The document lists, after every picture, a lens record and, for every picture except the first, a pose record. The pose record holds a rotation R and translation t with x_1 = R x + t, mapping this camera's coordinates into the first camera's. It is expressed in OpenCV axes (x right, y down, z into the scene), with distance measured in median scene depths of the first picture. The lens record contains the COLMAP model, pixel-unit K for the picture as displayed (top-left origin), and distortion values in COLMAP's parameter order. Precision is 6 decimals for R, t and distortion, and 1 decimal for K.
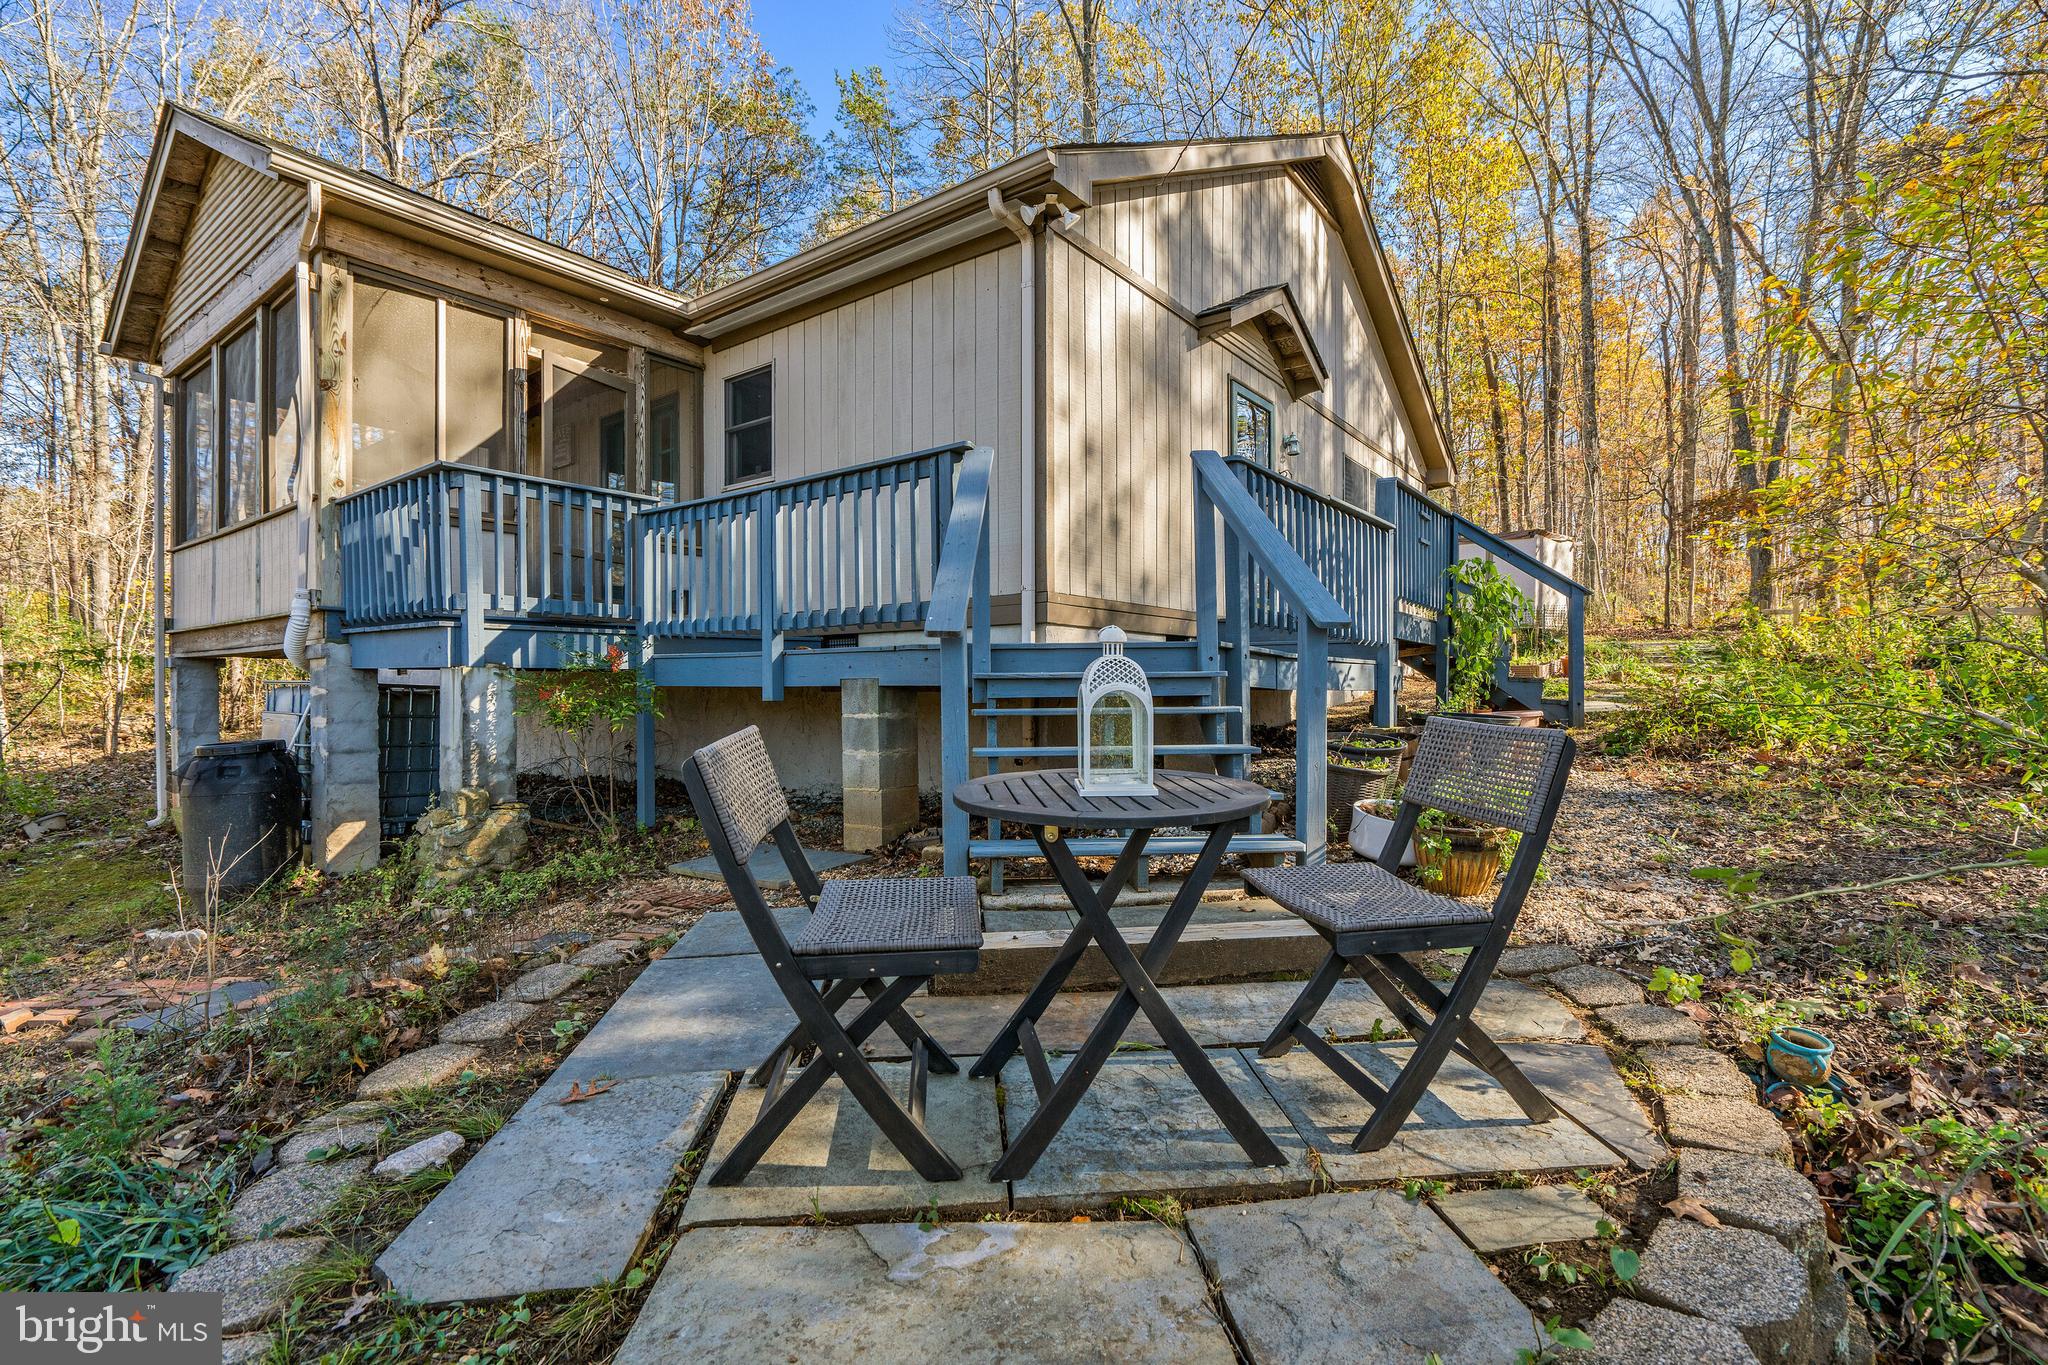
lens RADIAL K [[927.3, 0, 1013.7], [0, 927.3, 677.4], [0, 0, 1]] dist [-0.002025, -0.000048]
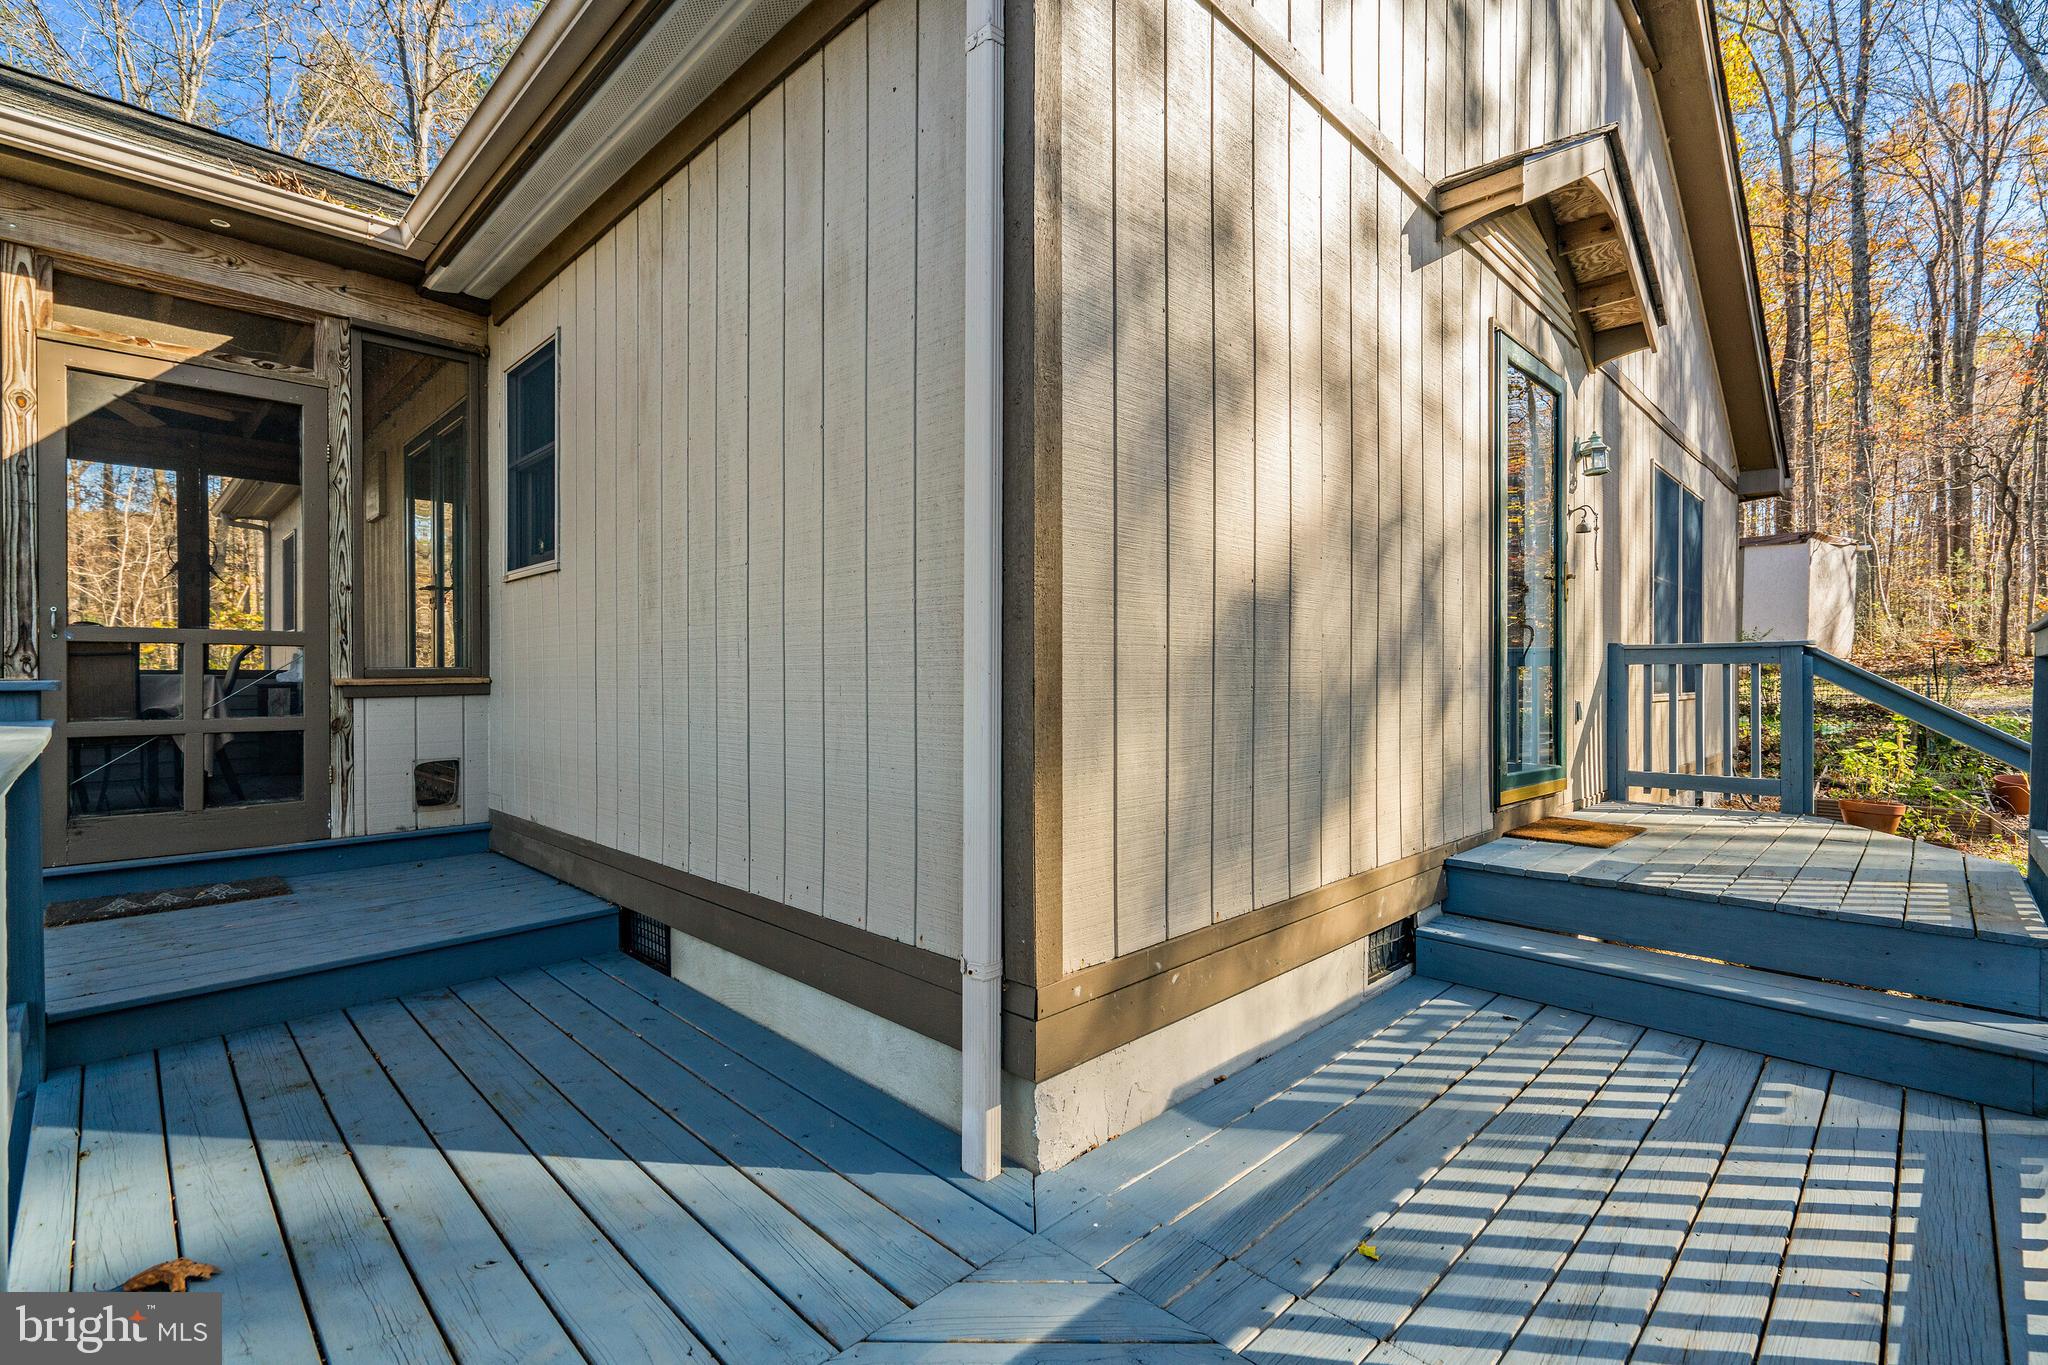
lens RADIAL K [[927.3, 0, 1013.7], [0, 927.3, 677.4], [0, 0, 1]] dist [-0.002025, -0.000048]
pose [[0.991063, 0.003476, -0.133346, 0.055956], [-0.002071, 0.999941, 0.010676, -0.155043], [0.133375, -0.010304, 0.991012, 0.518478]]
